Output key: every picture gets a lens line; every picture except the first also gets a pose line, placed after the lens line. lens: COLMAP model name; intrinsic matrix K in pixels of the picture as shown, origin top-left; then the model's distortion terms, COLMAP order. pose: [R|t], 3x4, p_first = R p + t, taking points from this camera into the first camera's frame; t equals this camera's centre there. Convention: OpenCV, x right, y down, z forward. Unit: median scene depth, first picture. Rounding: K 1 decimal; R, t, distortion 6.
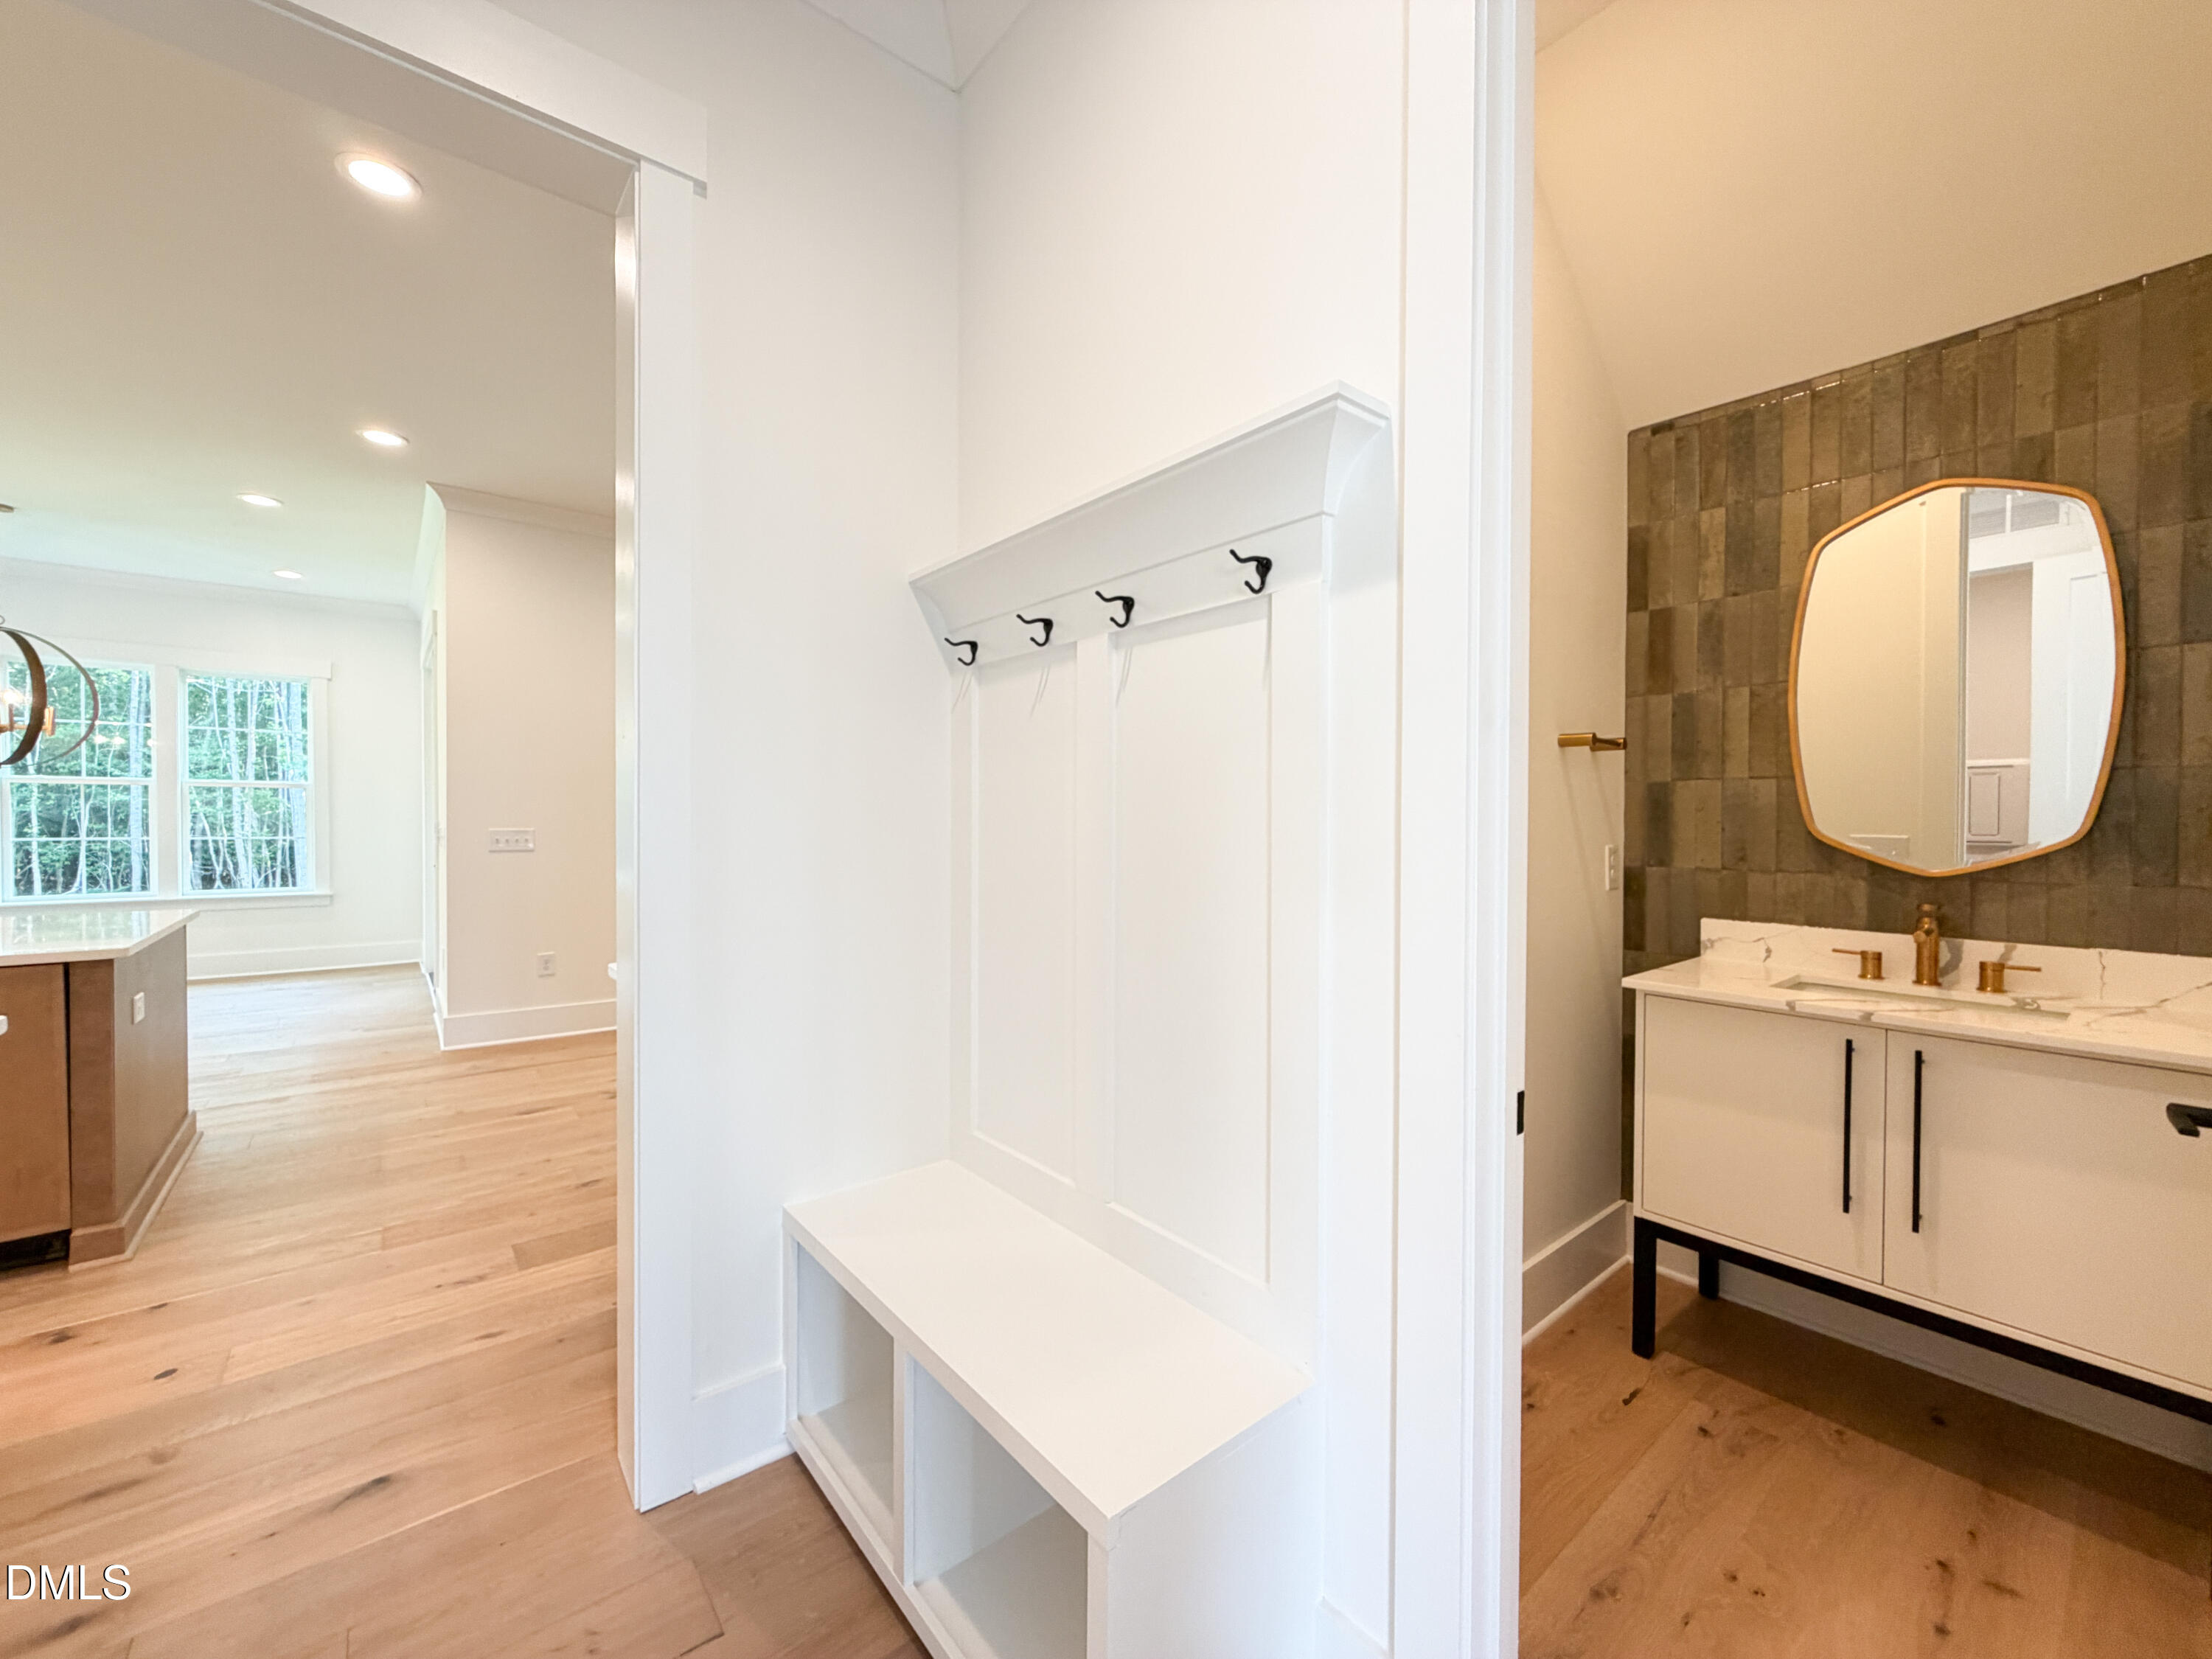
lens RADIAL K [[882.1, 0, 1097.9], [0, 882.1, 831.5], [0, 0, 1]] dist [-0.000716, 0.000173]
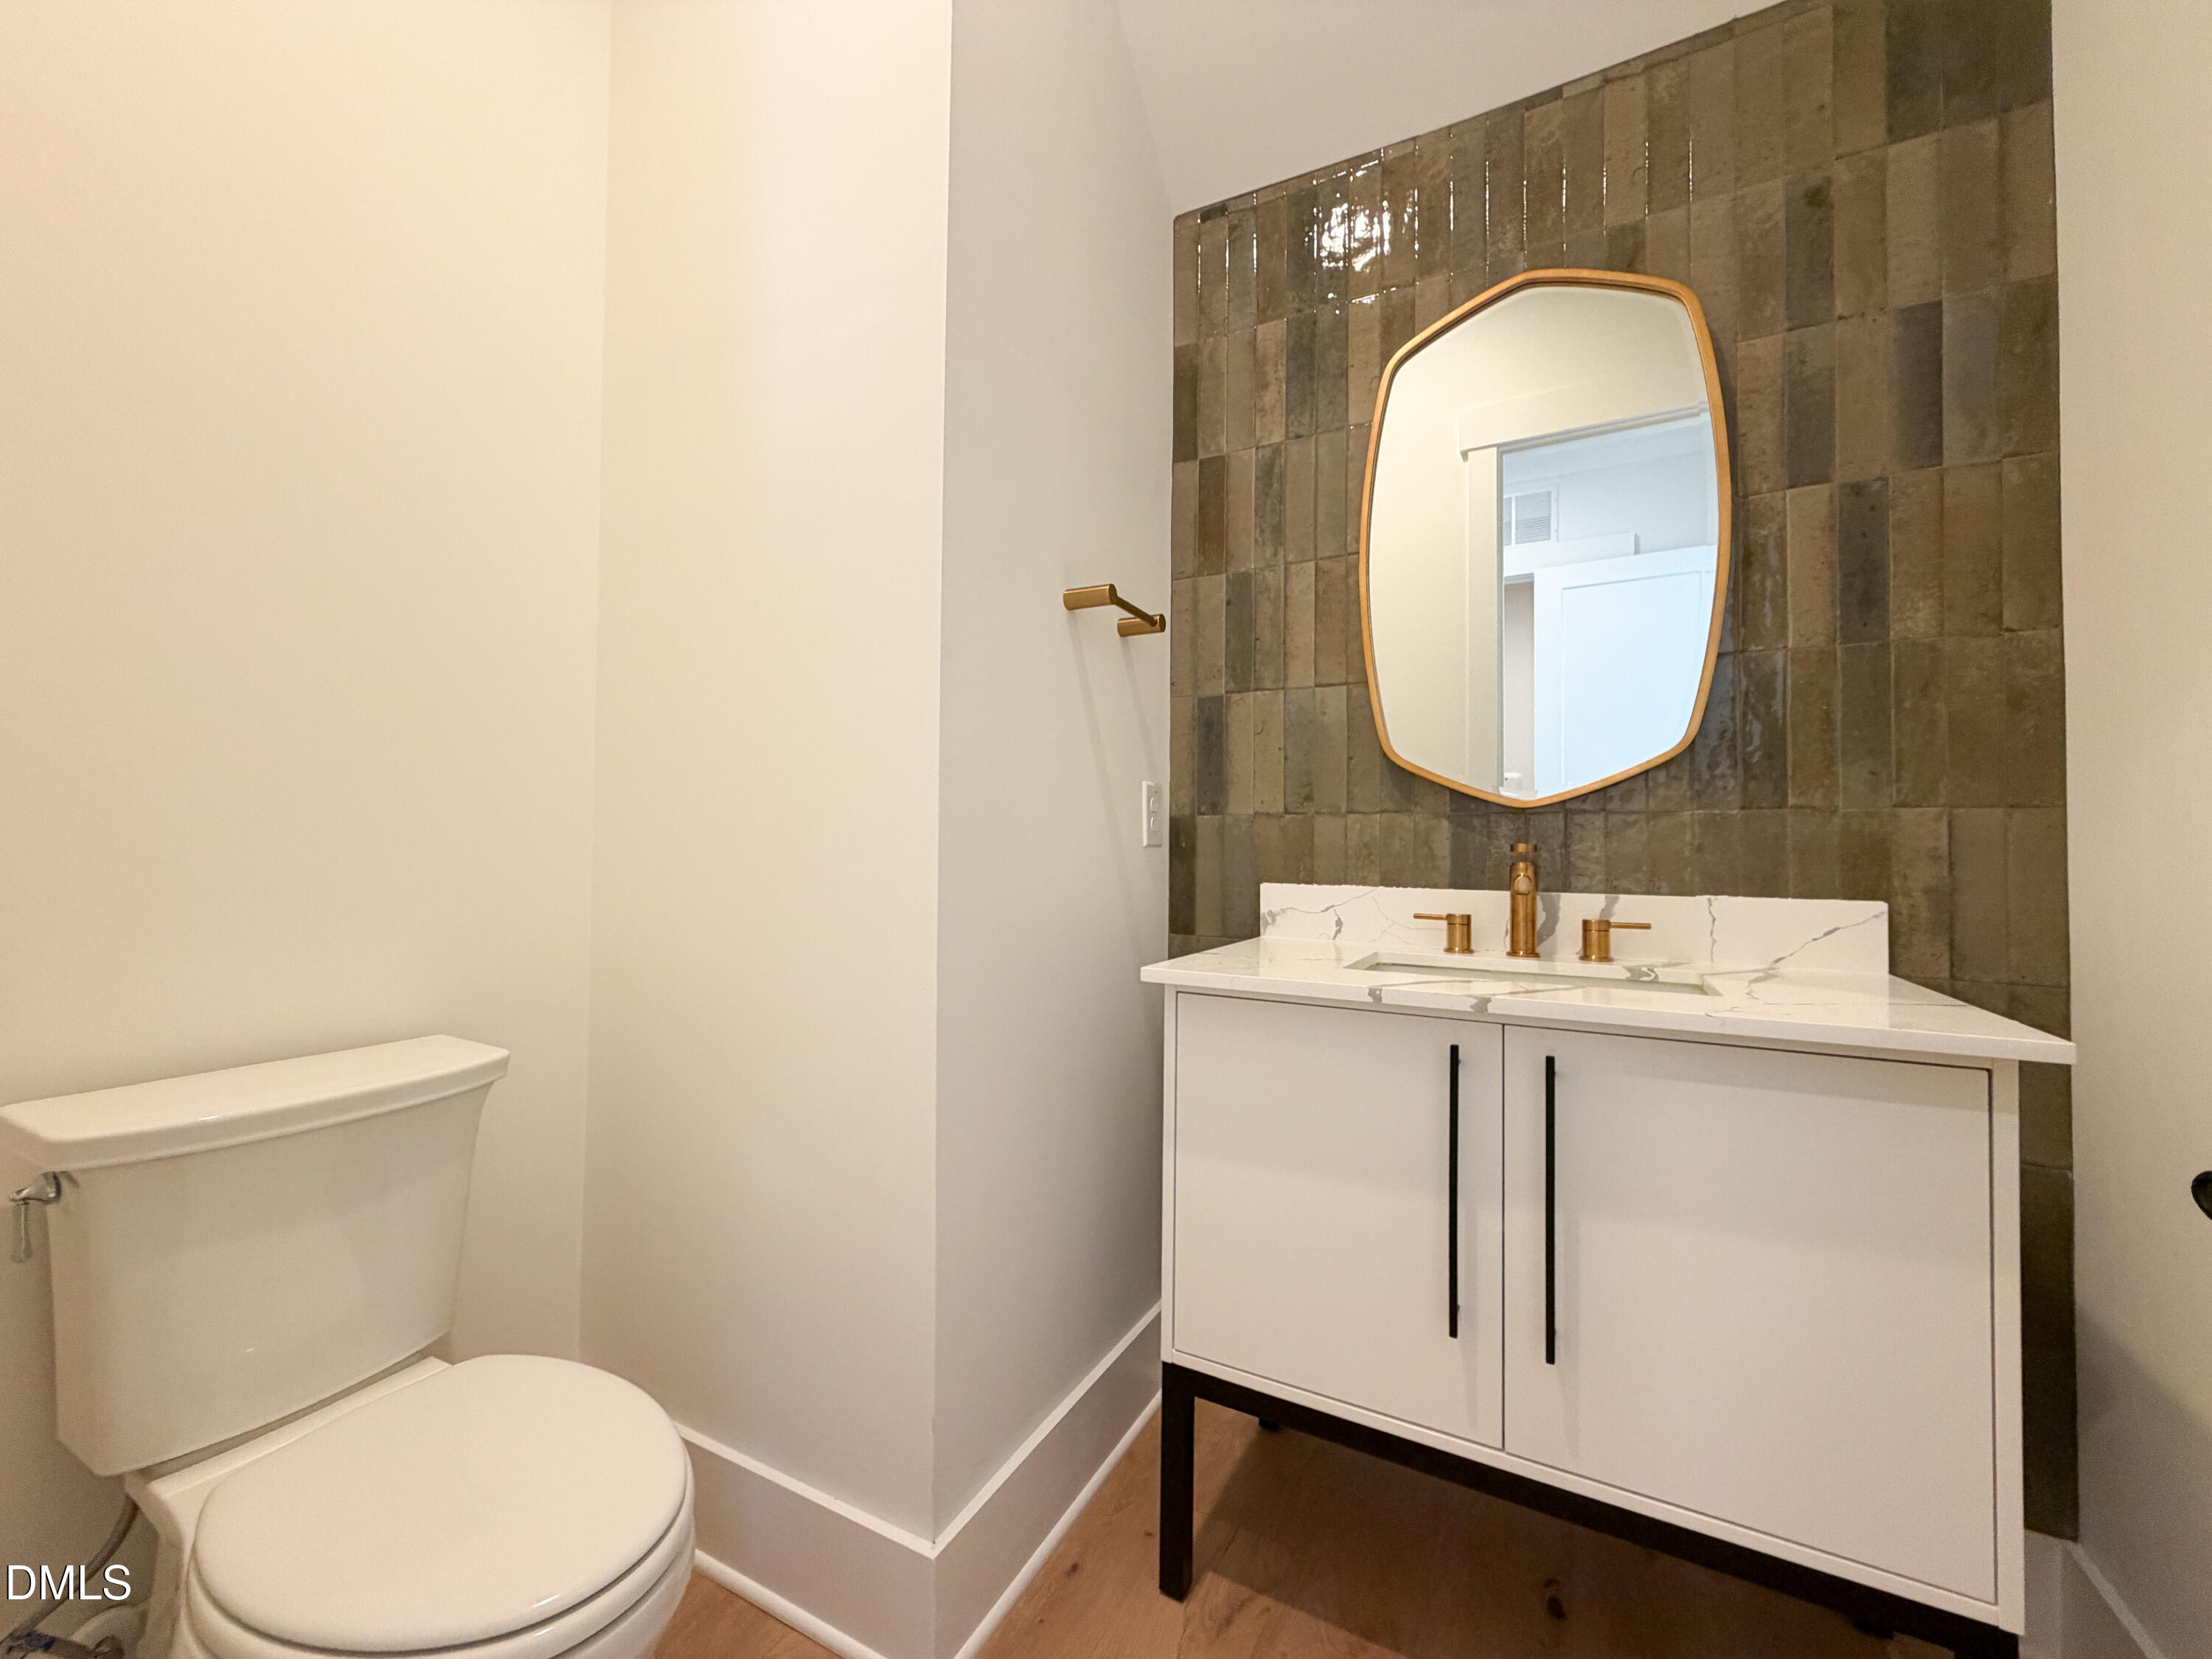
lens RADIAL K [[882.1, 0, 1095.4], [0, 882.1, 831.1], [0, 0, 1]] dist [-0.000716, 0.000173]
pose [[0.924230, 0.014457, 0.381562, 0.328659], [-0.002136, 0.999463, -0.032695, 0.091751], [-0.381829, 0.029403, 0.923765, 0.446267]]
